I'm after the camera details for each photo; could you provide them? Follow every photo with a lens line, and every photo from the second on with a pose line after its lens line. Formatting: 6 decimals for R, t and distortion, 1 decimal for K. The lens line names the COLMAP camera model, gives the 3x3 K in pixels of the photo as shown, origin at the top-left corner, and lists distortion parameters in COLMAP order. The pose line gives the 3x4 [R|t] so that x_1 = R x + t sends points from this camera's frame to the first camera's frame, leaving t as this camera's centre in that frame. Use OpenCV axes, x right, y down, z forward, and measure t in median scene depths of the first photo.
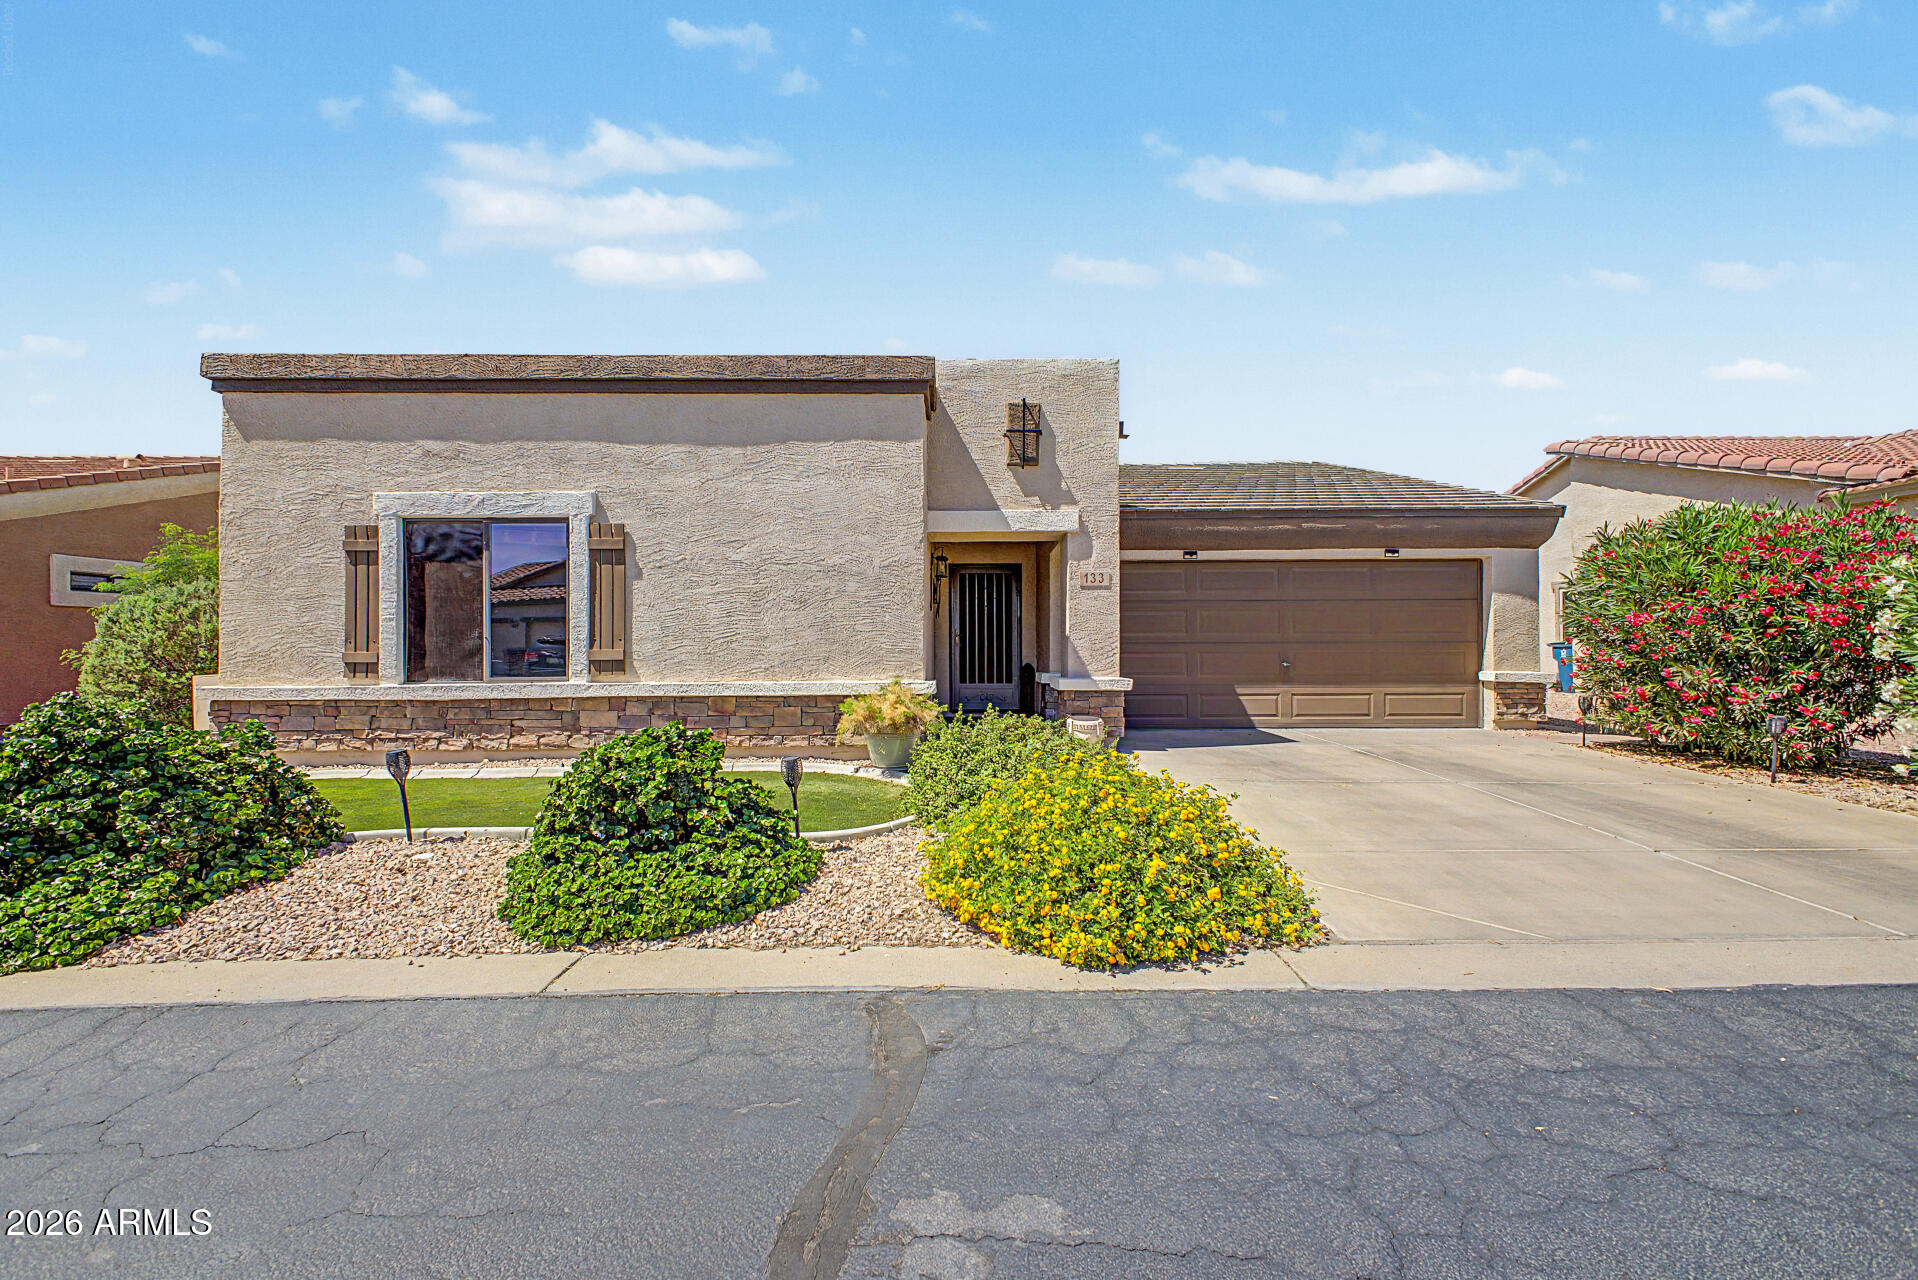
lens RADIAL K [[766.5, 0, 962.8], [0, 766.5, 636.8], [0, 0, 1]] dist [0.006146, 0.000034]
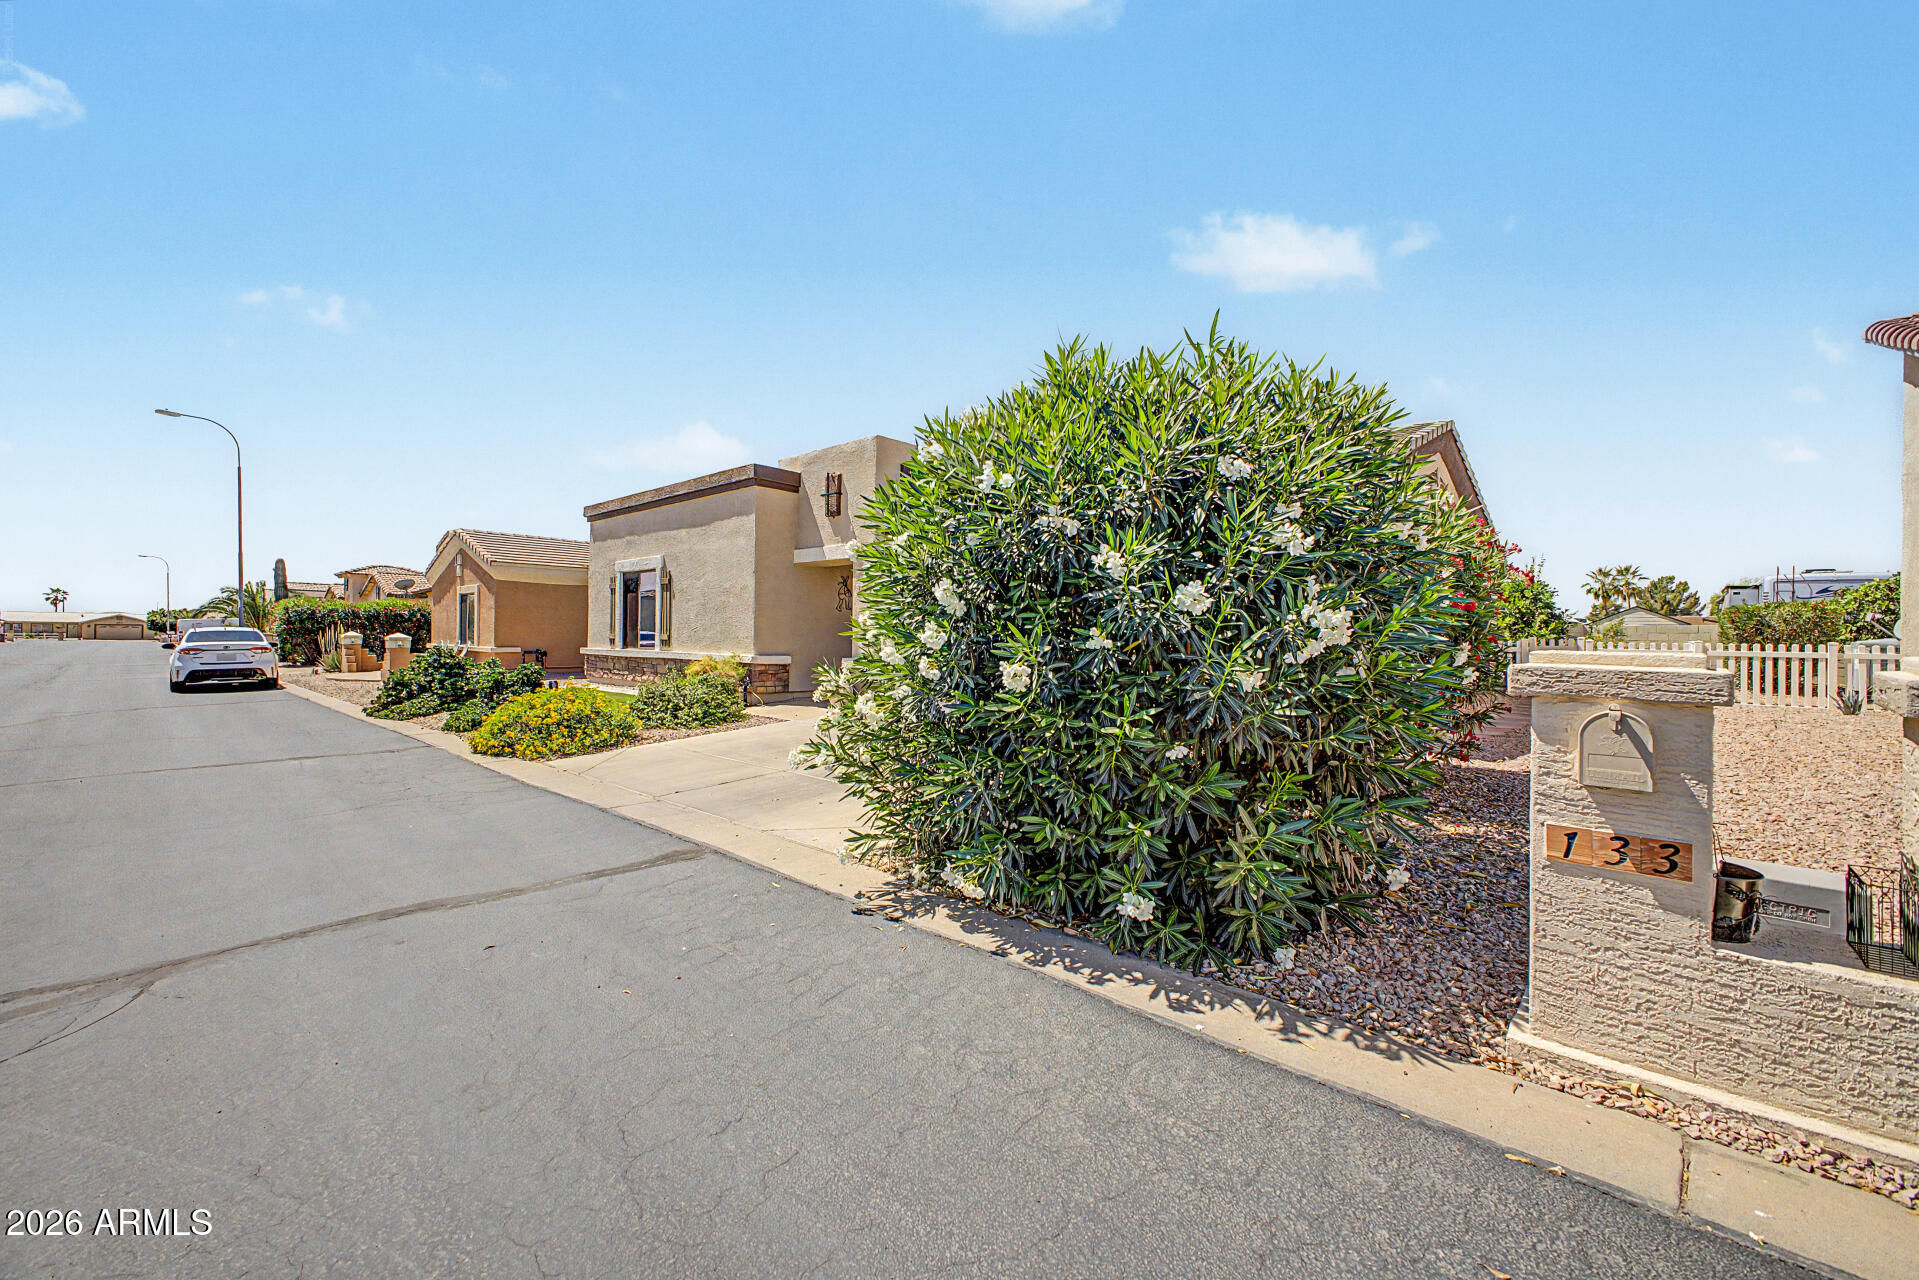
lens RADIAL K [[766.9, 0, 963.3], [0, 766.9, 636.8], [0, 0, 1]] dist [0.006146, 0.000034]
pose [[0.738722, 0.011102, -0.673918, 1.423576], [-0.000213, 0.999868, 0.016239, -0.008875], [0.674010, -0.011853, 0.738627, 0.047636]]
